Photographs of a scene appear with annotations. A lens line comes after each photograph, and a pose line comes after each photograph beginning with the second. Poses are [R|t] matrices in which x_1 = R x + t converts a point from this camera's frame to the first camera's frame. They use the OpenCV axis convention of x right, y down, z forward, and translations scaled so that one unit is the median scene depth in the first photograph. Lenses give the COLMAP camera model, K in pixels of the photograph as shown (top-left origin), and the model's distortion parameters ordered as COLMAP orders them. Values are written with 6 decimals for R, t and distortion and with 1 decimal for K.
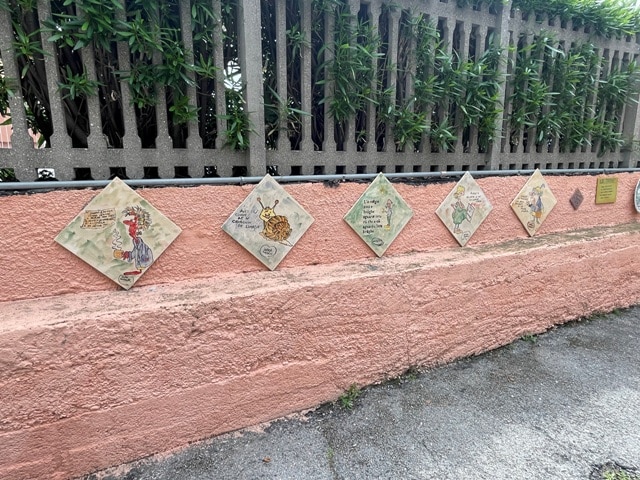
lens RADIAL K [[392.8, 0, 320.0], [0, 392.8, 240.0], [0, 0, 1]] dist [-0.002982, 0.000202]
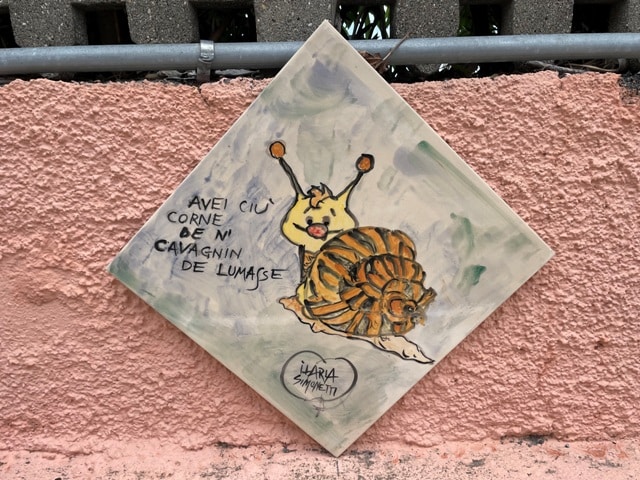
lens RADIAL K [[482.5, 0, 317.8], [0, 482.5, 234.3], [0, 0, 1]] dist [0.091229, -0.122485]
pose [[0.908906, 0.086679, -0.407892, -0.023522], [-0.062245, 0.995400, 0.072825, -0.075696], [0.412328, -0.040802, 0.910121, 0.742849]]
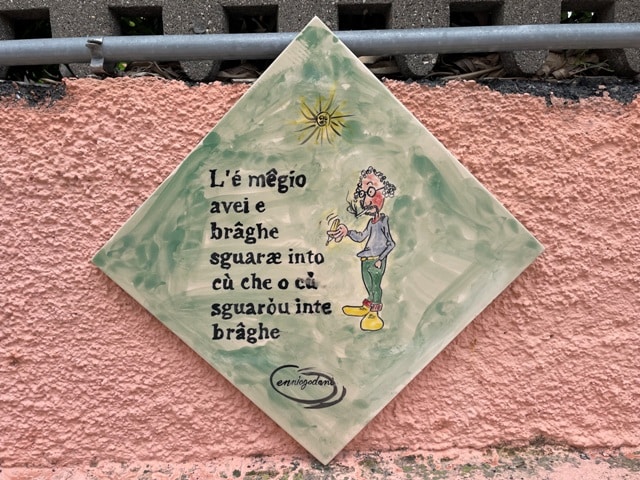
lens RADIAL K [[482.5, 0, 317.8], [0, 482.5, 234.3], [0, 0, 1]] dist [0.091229, -0.122485]
pose [[0.906763, 0.046047, -0.419118, 0.285374], [-0.063203, 0.997632, -0.027133, -0.073984], [0.416876, 0.051093, 0.907526, 0.892207]]
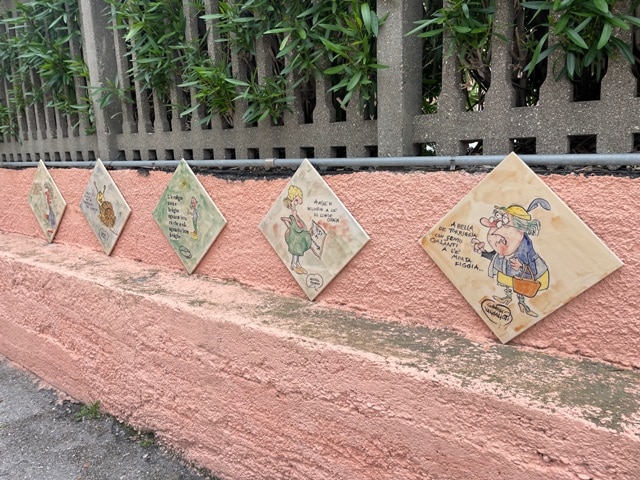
lens RADIAL K [[482.5, 0, 317.8], [0, 482.5, 234.3], [0, 0, 1]] dist [0.091229, -0.122485]
pose [[0.432814, 0.156626, -0.887773, 1.217678], [-0.145003, 0.984064, 0.102921, -0.182526], [0.889745, 0.084184, 0.448628, 0.924472]]
